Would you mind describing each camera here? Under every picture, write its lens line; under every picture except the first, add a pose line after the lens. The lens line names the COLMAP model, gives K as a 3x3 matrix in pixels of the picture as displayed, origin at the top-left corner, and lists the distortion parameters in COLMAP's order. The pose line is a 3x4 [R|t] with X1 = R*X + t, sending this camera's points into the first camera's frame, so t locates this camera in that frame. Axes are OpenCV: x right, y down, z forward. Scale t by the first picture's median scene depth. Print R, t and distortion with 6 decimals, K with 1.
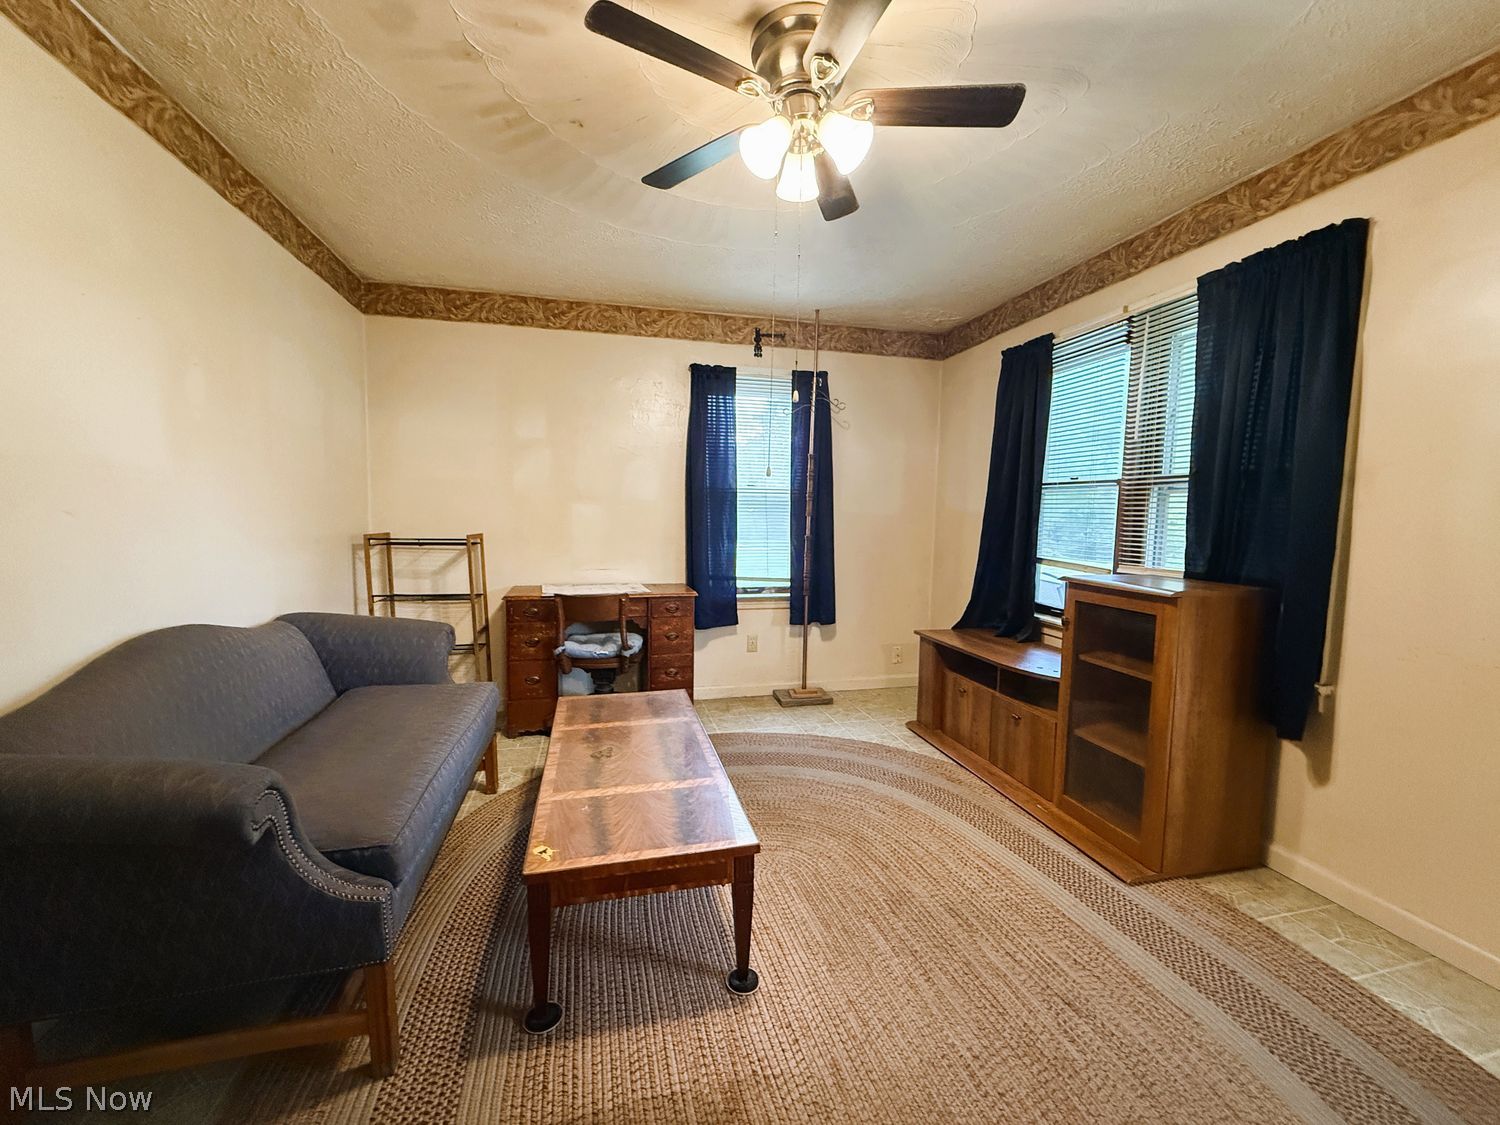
lens RADIAL K [[590.8, 0, 739.6], [0, 590.8, 564.7], [0, 0, 1]] dist [-0.000179, 0.000378]
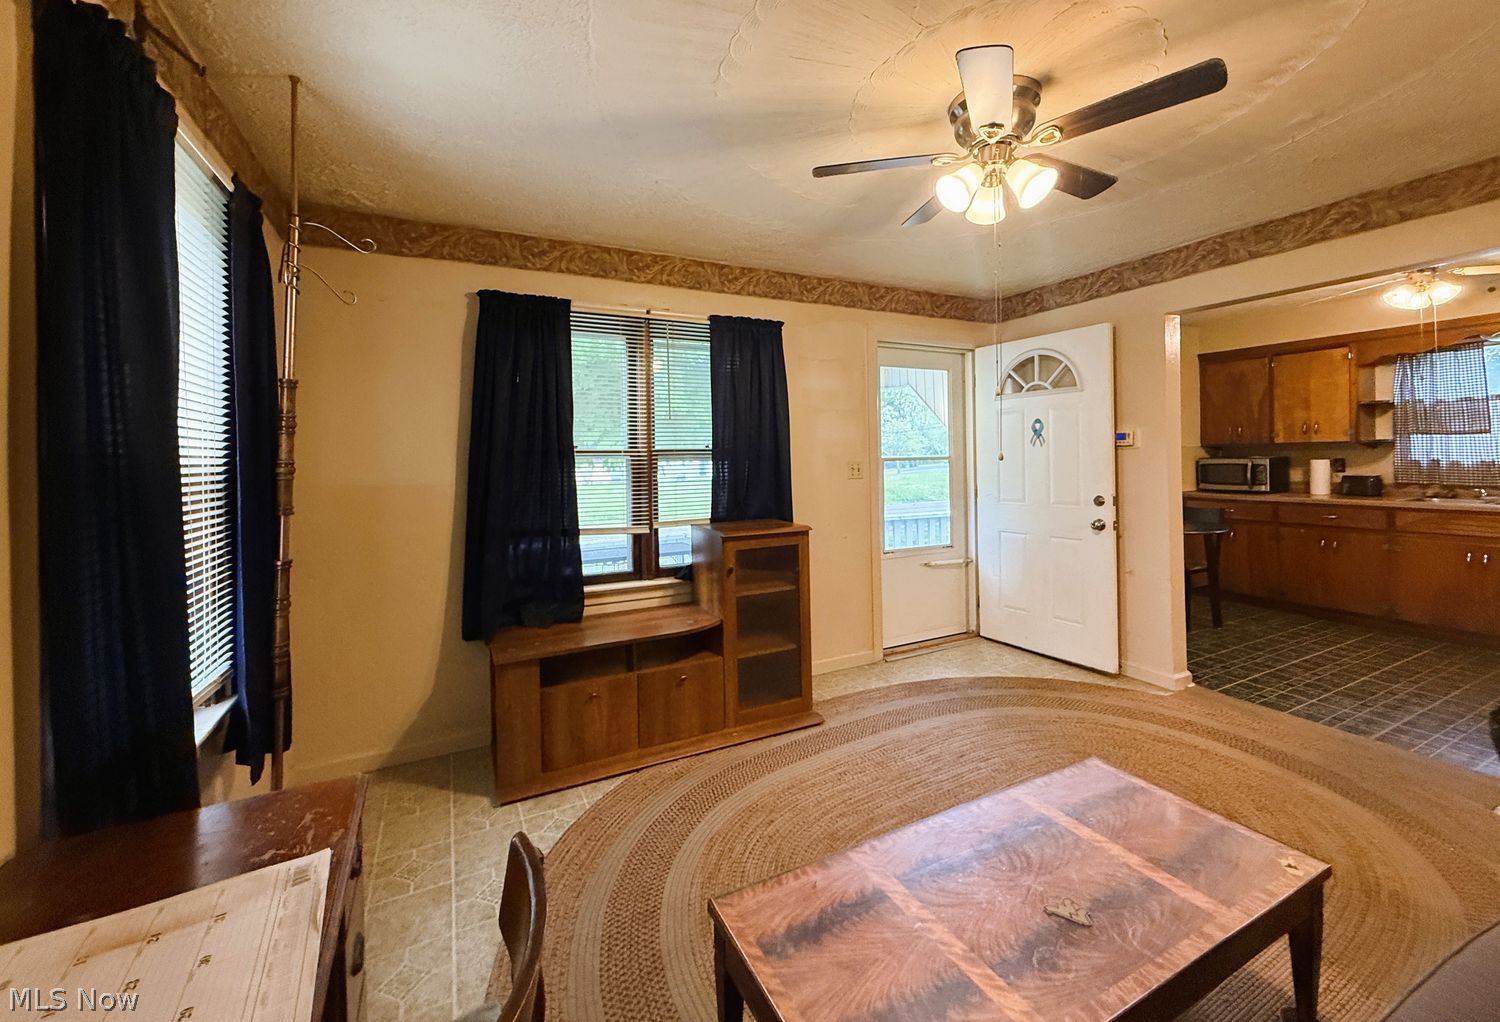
lens RADIAL K [[603.1, 0, 742.8], [0, 603.1, 457.4], [0, 0, 1]] dist [0.003017, 0.000046]
pose [[-0.229462, -0.011447, 0.973250, -0.659301], [0.102276, 0.994111, 0.035806, -0.174544], [-0.967929, 0.107757, -0.226940, 1.240816]]
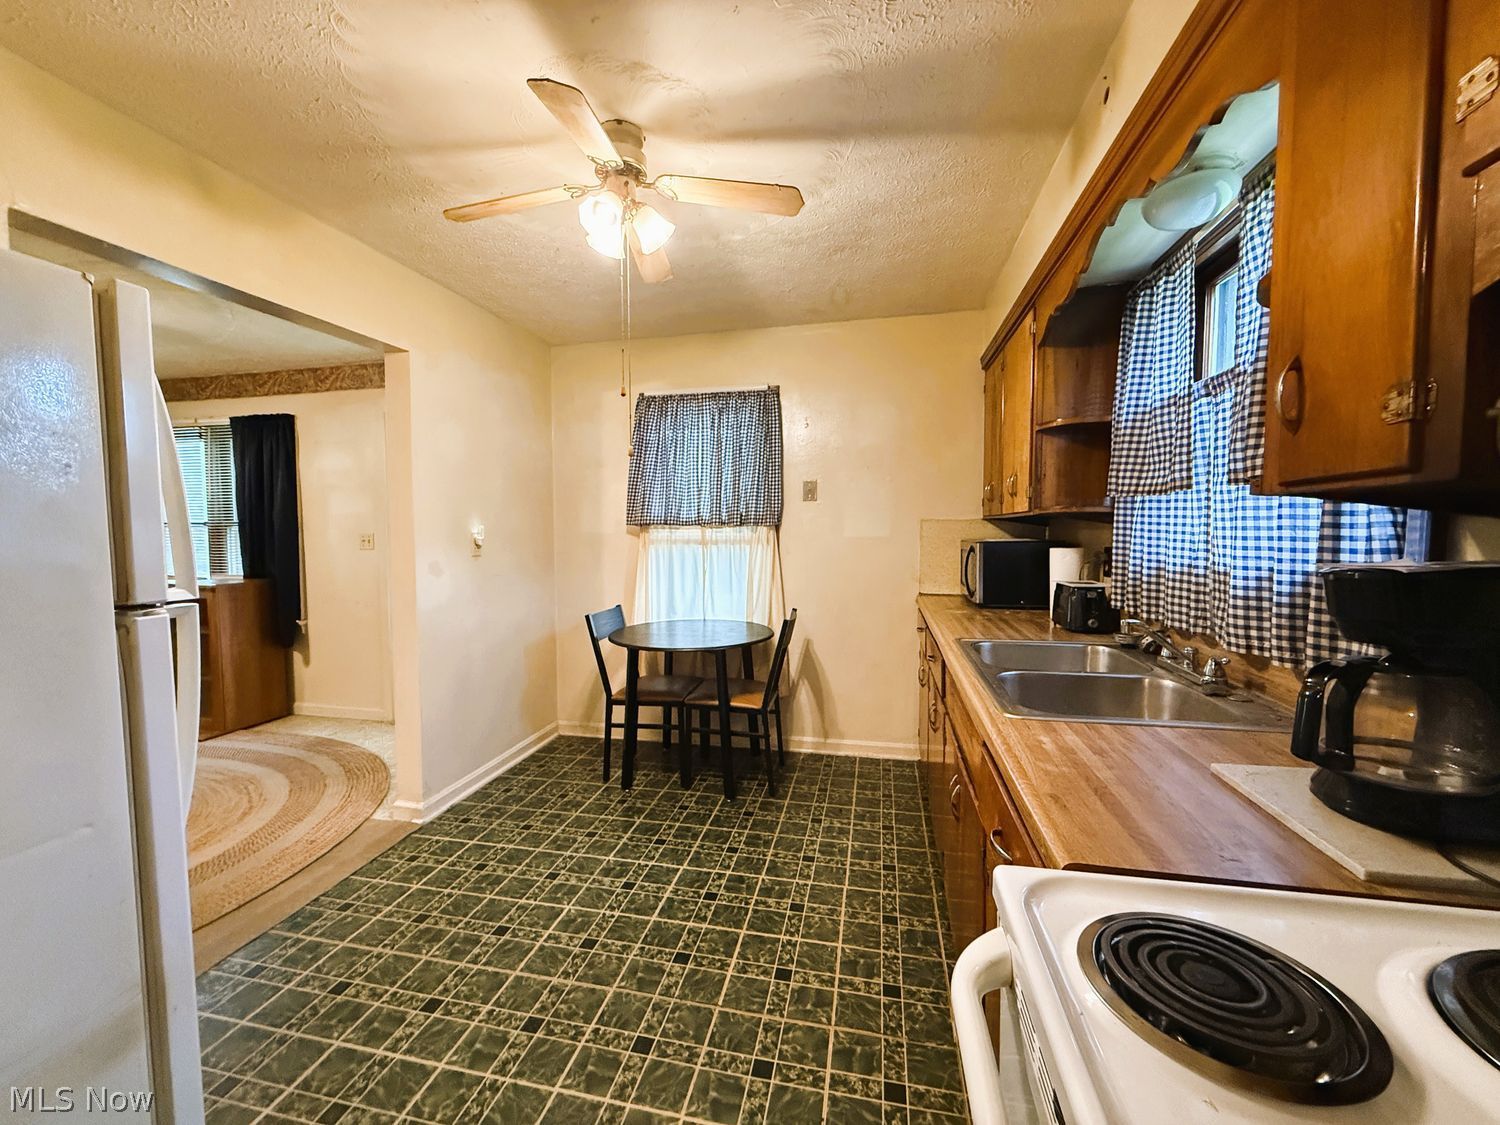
lens RADIAL K [[590.8, 0, 749.8], [0, 590.8, 568.4], [0, 0, 1]] dist [-0.000179, 0.000378]
pose [[0.433502, -0.061481, 0.899053, -0.205861], [0.092376, 0.995446, 0.023531, 0.091447], [-0.896405, 0.072850, 0.437208, -1.191844]]
